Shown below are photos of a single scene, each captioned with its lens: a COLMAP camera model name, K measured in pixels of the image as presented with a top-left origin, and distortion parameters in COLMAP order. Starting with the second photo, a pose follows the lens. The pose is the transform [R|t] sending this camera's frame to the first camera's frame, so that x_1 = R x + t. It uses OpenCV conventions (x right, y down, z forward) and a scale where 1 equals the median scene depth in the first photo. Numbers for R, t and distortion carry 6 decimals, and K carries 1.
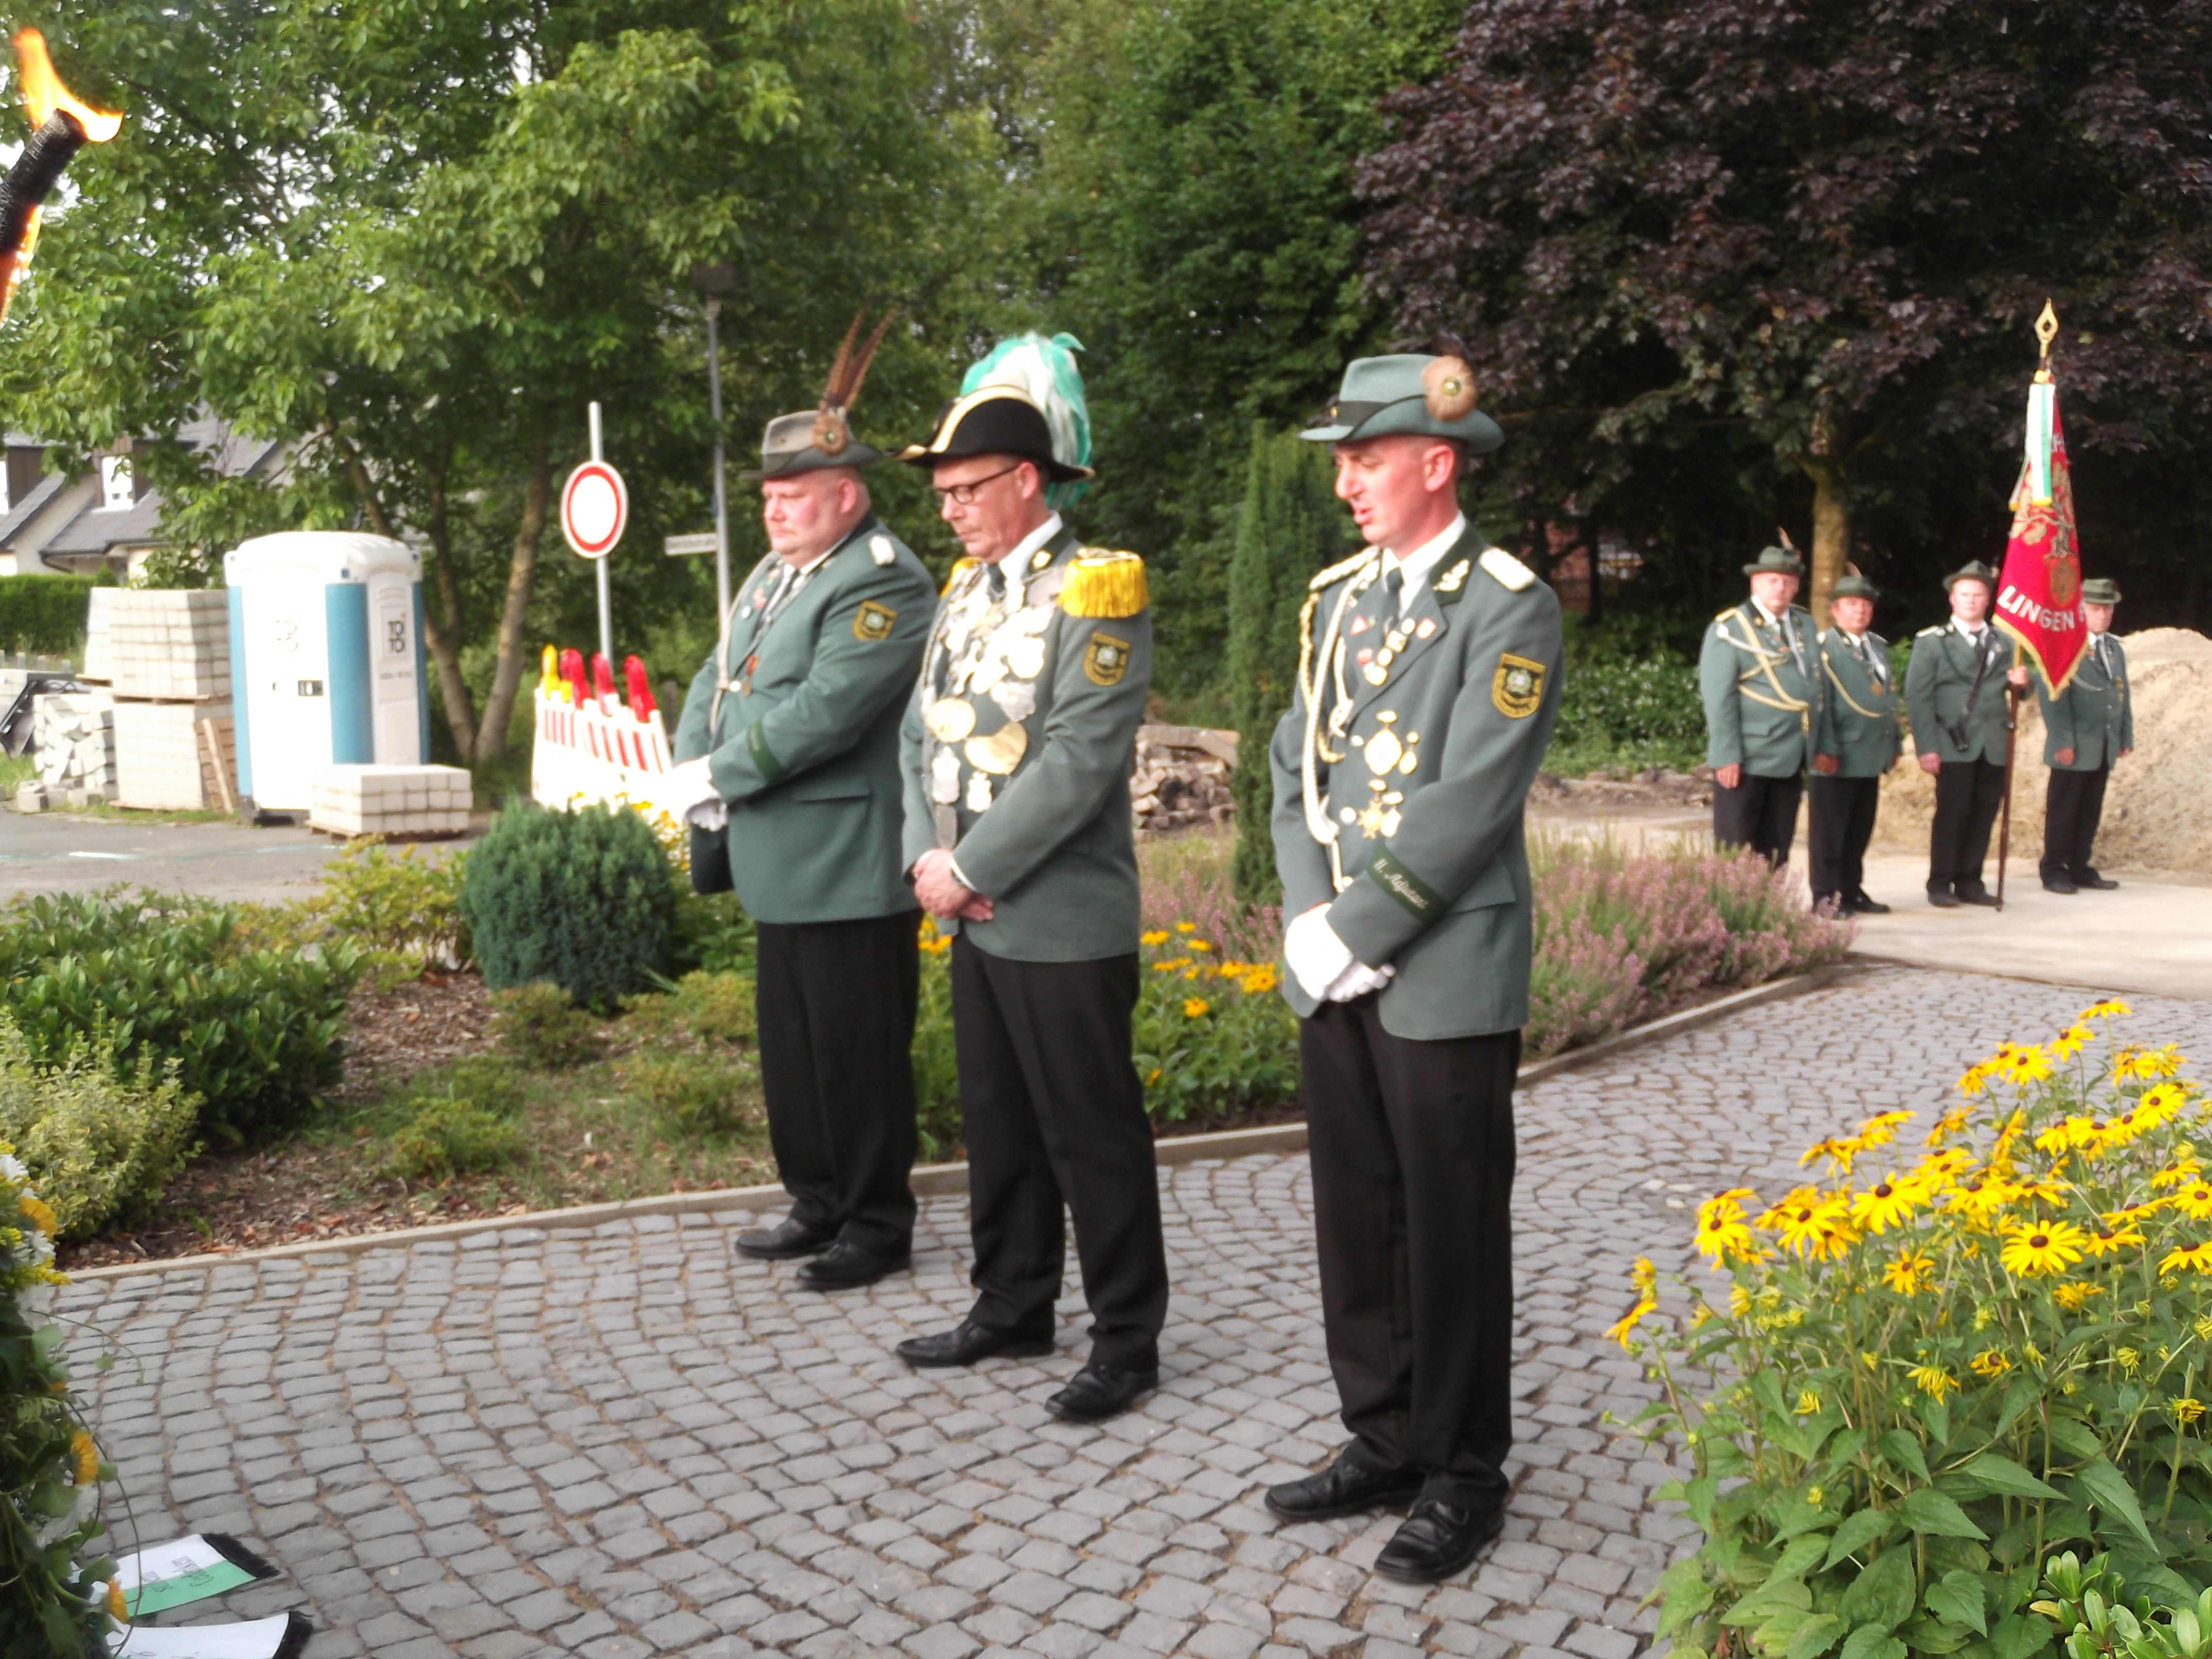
lens RADIAL K [[2256.9, 0, 1101.1], [0, 2256.9, 844.4], [0, 0, 1]] dist [0.021247, 0.000000]
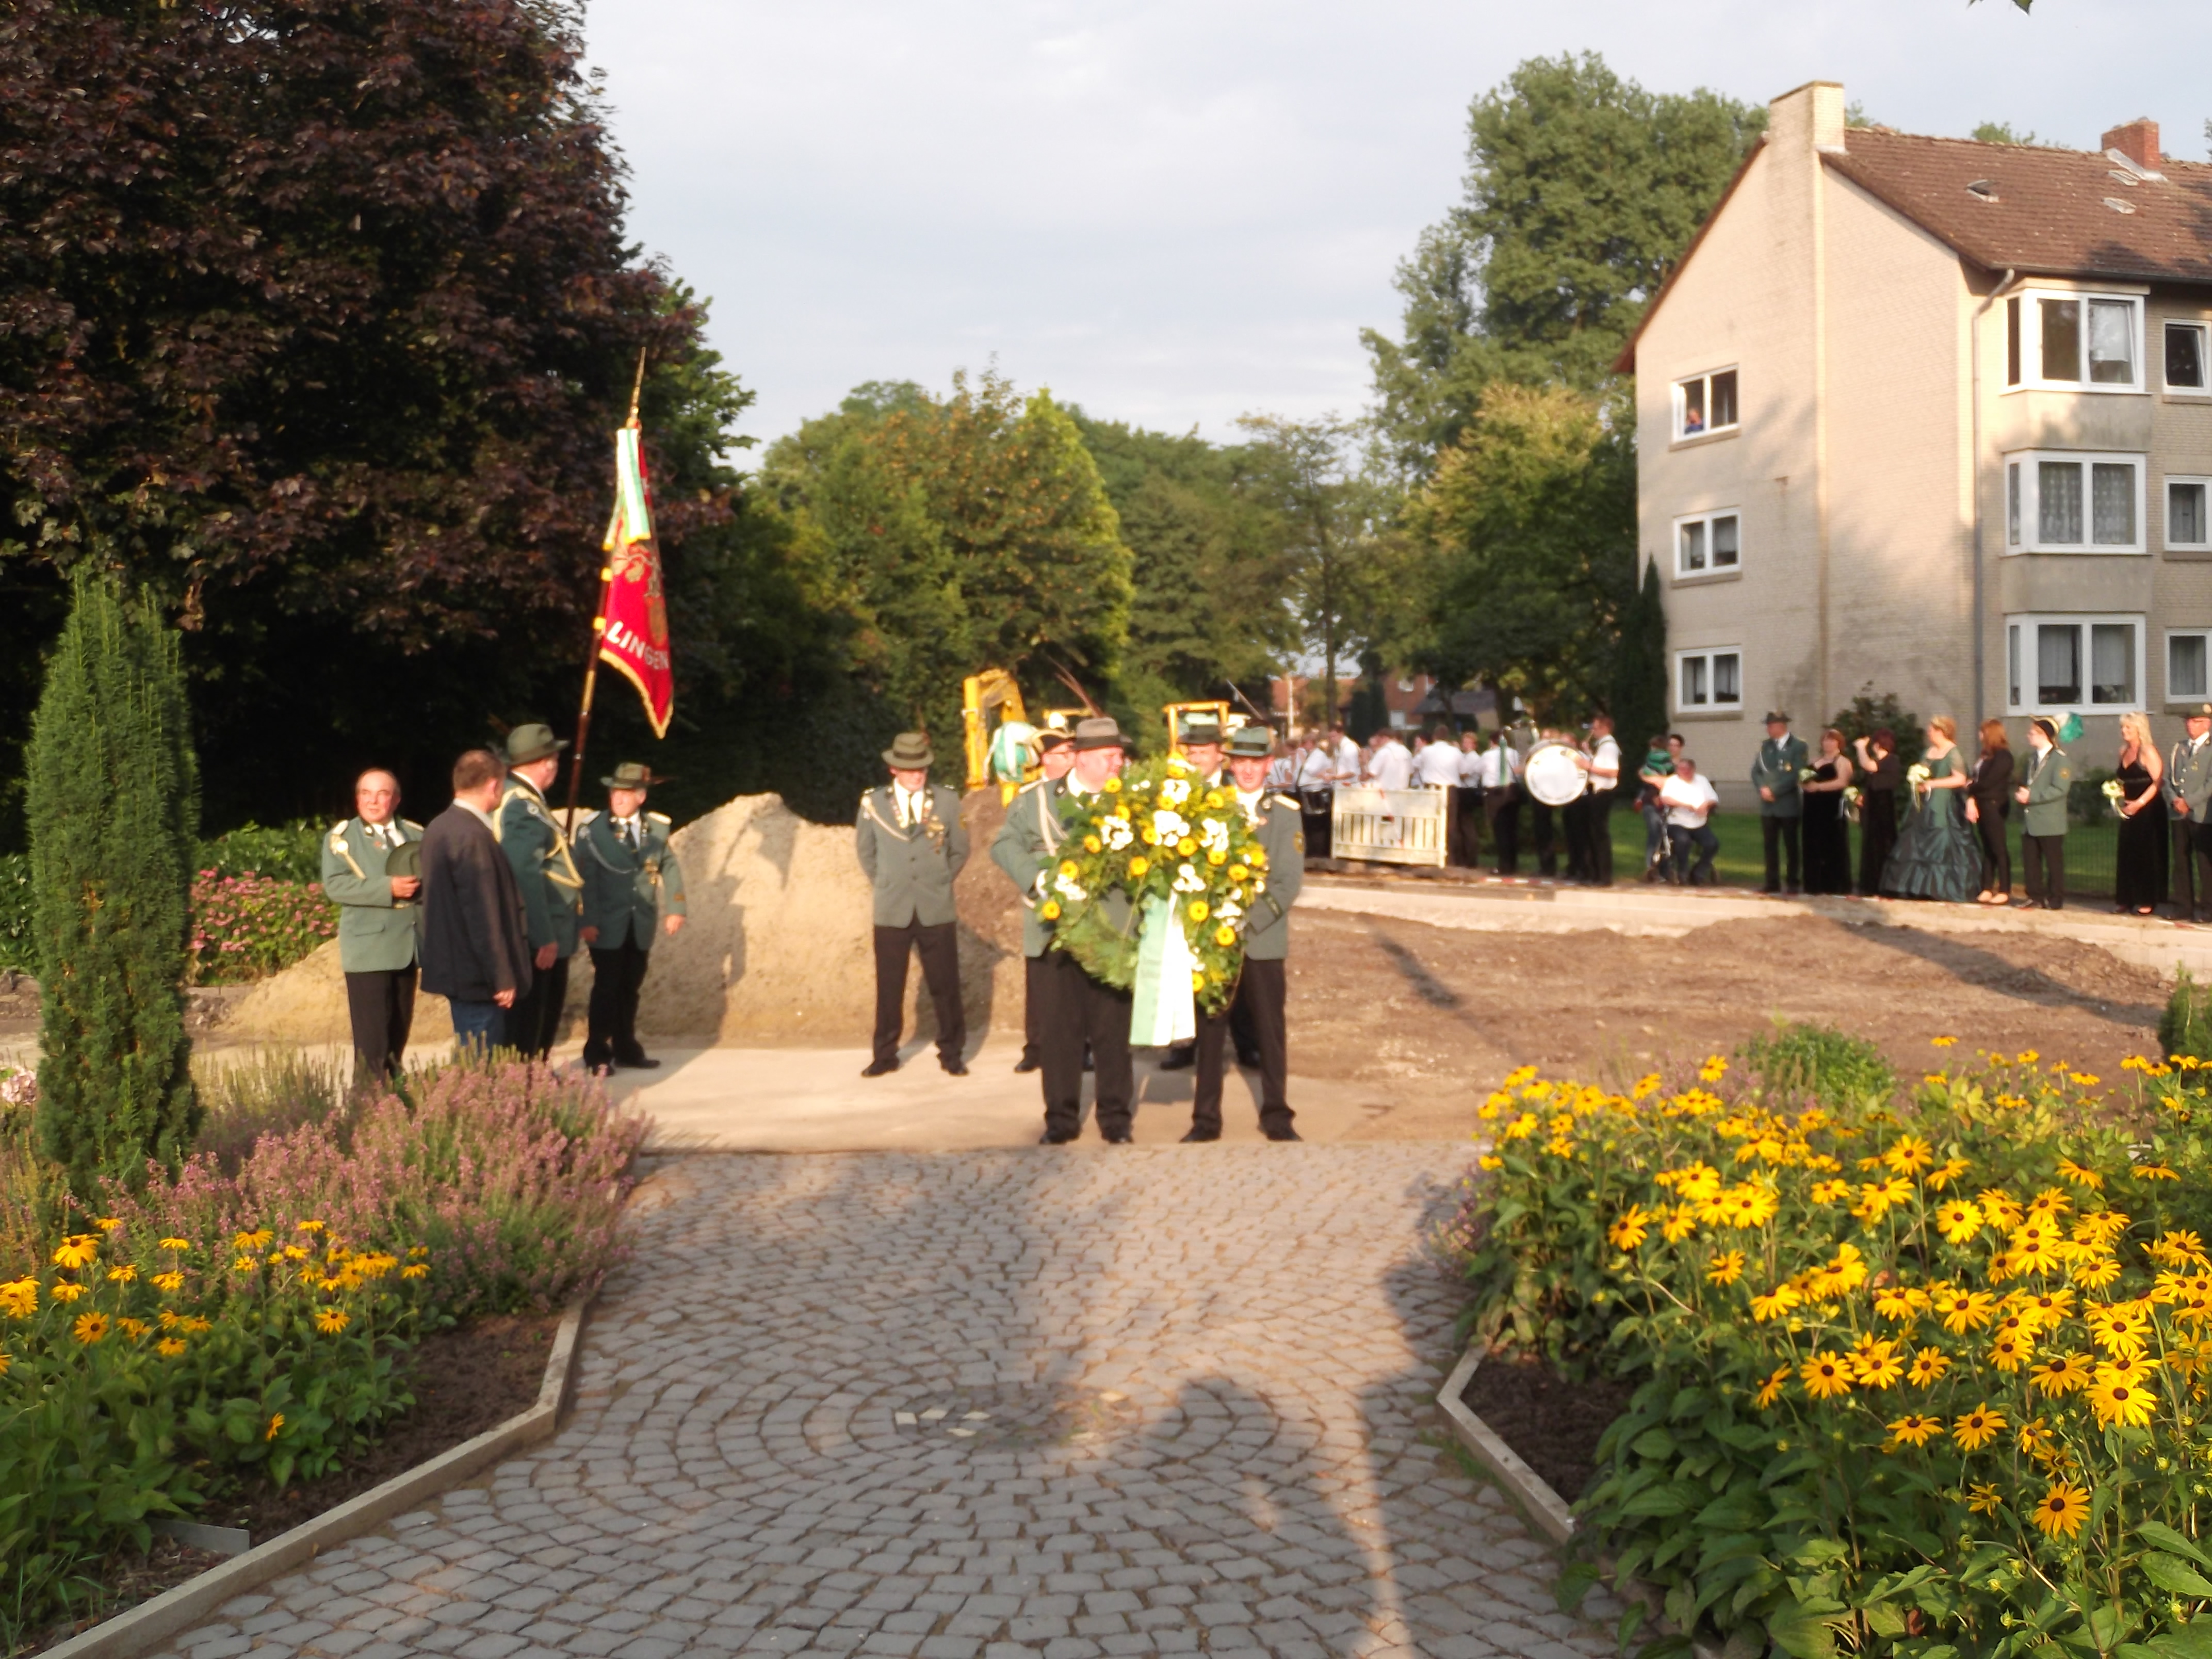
lens RADIAL K [[2256.9, 0, 1059.3], [0, 2256.9, 802.3], [0, 0, 1]] dist [0.021247, 0.000000]
pose [[0.665746, -0.014143, 0.746044, -0.151937], [0.086356, 0.994562, -0.058208, -0.015482], [-0.741165, 0.103177, 0.663347, 0.118613]]
